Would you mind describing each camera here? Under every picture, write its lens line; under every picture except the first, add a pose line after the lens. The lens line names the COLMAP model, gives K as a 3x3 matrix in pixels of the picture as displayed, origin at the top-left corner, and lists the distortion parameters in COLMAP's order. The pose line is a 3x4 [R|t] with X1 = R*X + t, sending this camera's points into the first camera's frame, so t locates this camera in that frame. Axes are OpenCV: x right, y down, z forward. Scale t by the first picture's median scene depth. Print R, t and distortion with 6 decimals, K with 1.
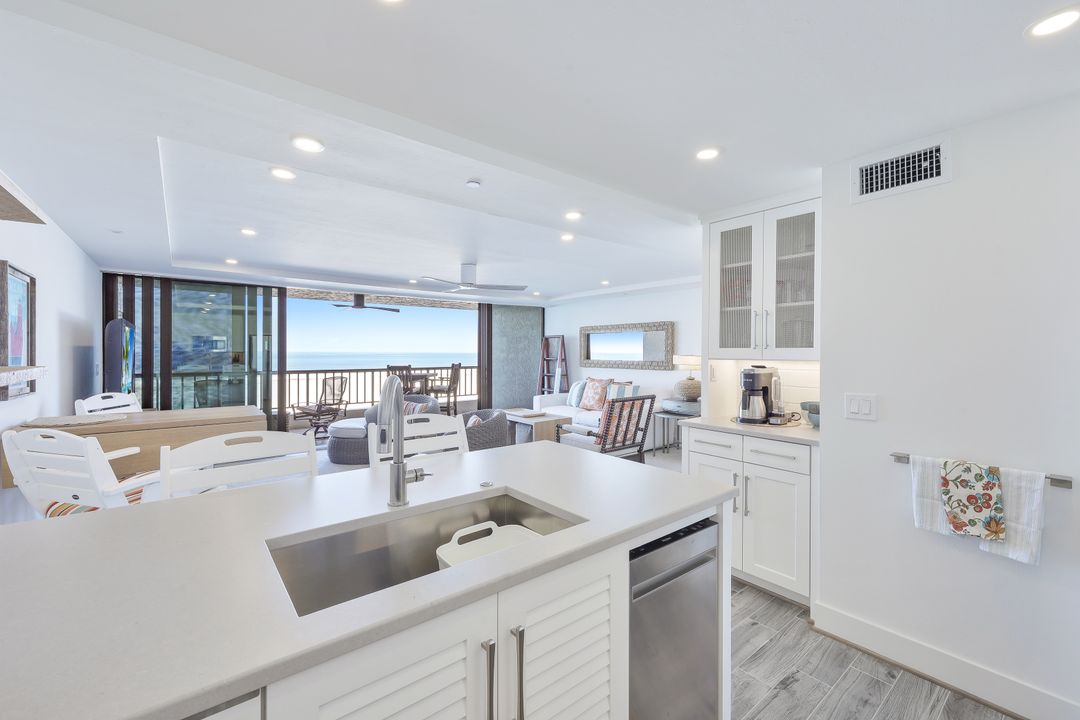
lens RADIAL K [[449.4, 0, 559.9], [0, 449.4, 354.8], [0, 0, 1]] dist [-0.000188, 0.000693]
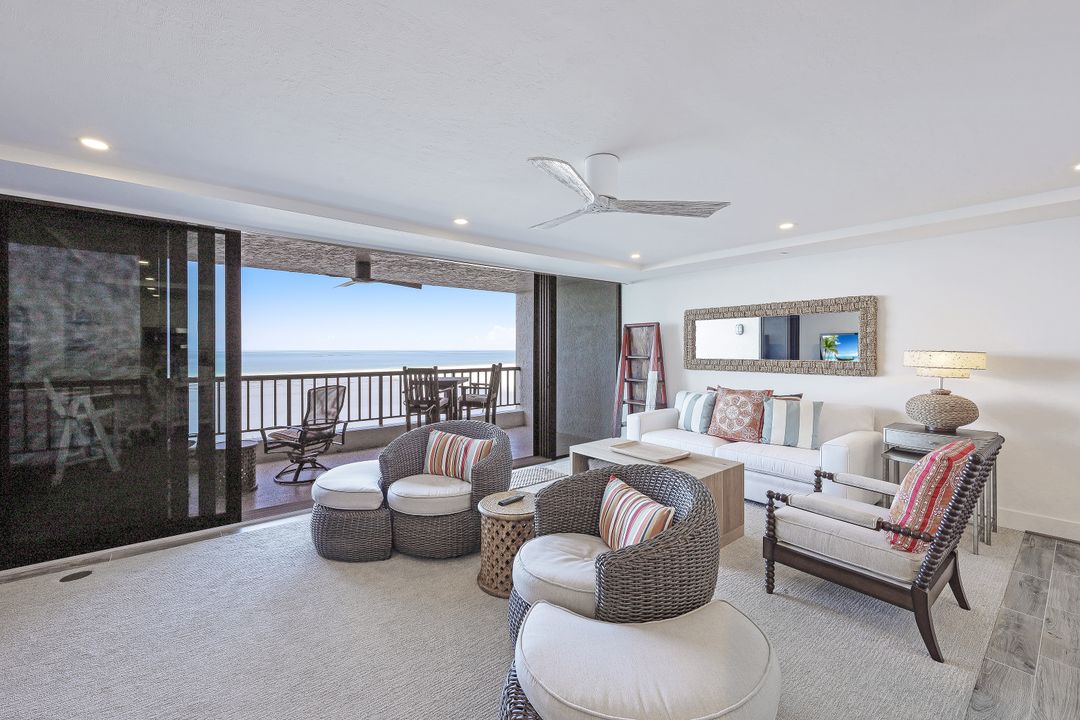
lens RADIAL K [[449.4, 0, 540.6], [0, 449.4, 353.2], [0, 0, 1]] dist [-0.000188, 0.000693]
pose [[0.999542, -0.001646, -0.030220, -0.157772], [0.001709, 0.999996, 0.002051, 0.001056], [0.030217, -0.002102, 0.999541, 0.328998]]
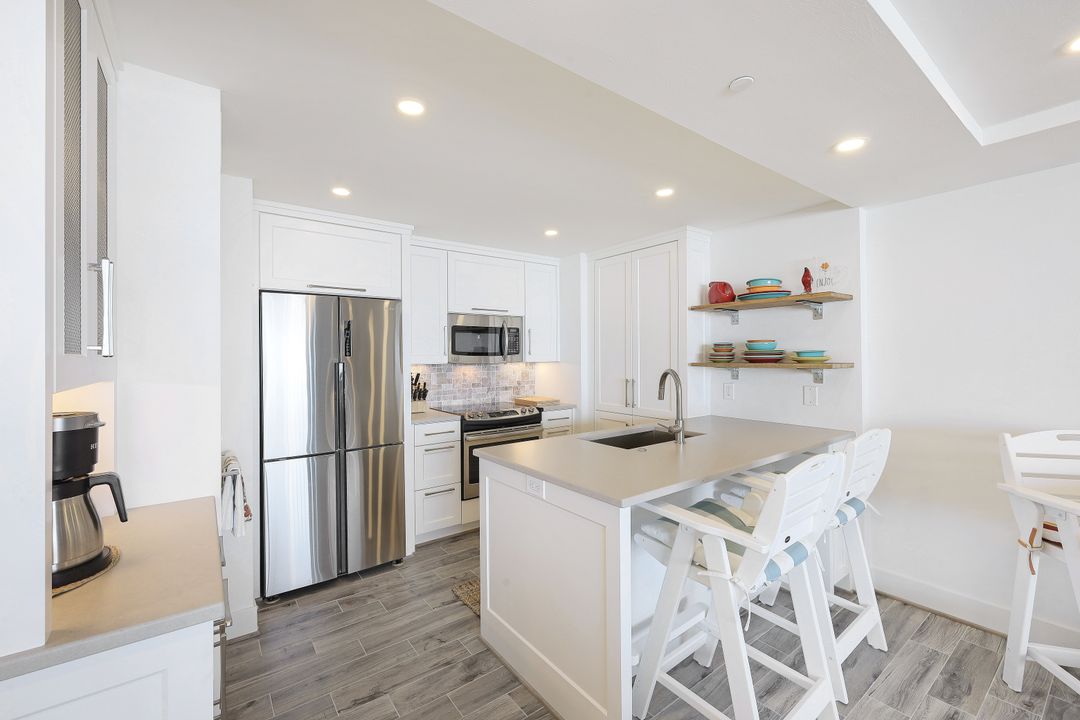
lens RADIAL K [[449.4, 0, 540.9], [0, 449.4, 354.1], [0, 0, 1]] dist [-0.000188, 0.000693]
pose [[-0.998209, 0.004569, 0.059649, 0.017311], [0.005016, 0.999960, 0.007347, -0.006205], [-0.059613, 0.007633, -0.998192, 0.493625]]
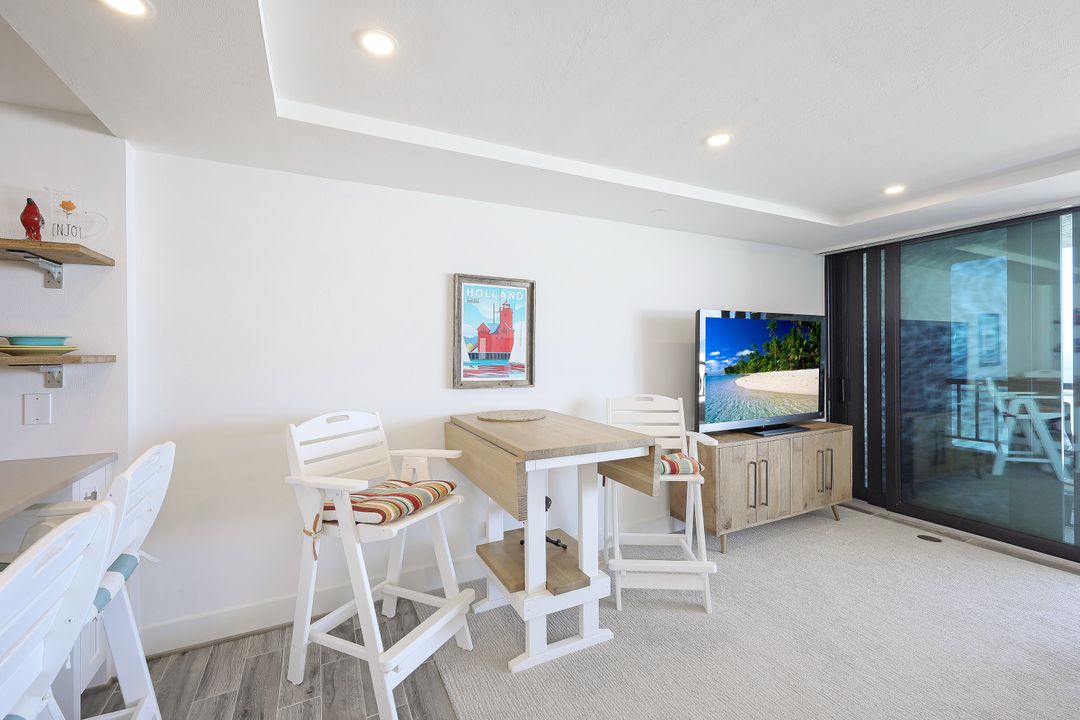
lens RADIAL K [[449.4, 0, 530.1], [0, 449.4, 352.7], [0, 0, 1]] dist [-0.000188, 0.000693]
pose [[-0.257422, -0.004377, -0.966289, -0.025065], [-0.004158, 0.999986, -0.003422, 0.003034], [0.966290, 0.003137, -0.257436, 0.412922]]
